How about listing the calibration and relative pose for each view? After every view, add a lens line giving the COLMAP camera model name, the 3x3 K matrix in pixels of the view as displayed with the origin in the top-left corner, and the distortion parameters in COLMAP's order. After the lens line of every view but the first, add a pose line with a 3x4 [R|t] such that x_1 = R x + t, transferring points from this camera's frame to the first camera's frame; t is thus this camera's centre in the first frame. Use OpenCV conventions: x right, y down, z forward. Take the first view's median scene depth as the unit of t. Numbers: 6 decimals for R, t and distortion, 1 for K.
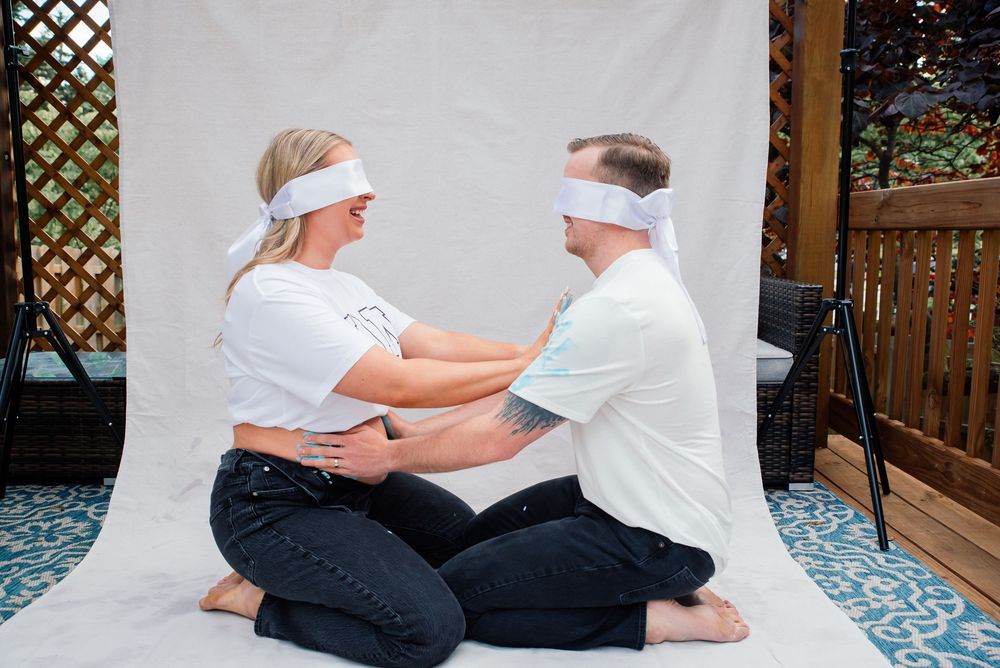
lens RADIAL K [[805.8, 0, 502.6], [0, 805.8, 320.0], [0, 0, 1]] dist [-0.015575, 0.001413]
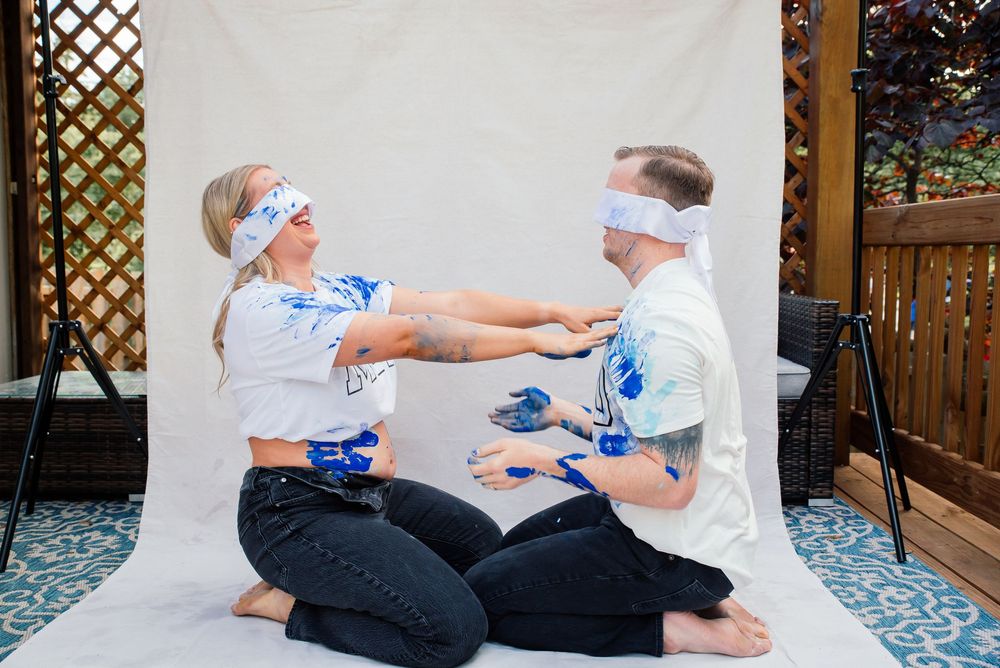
lens RADIAL K [[928.6, 0, 493.0], [0, 928.6, 324.2], [0, 0, 1]] dist [-0.045837, 0.083070]
pose [[0.999668, -0.004579, -0.025359, -0.006162], [0.003791, 0.999511, -0.031049, 0.020919], [0.025488, 0.030943, 0.999196, -0.171785]]
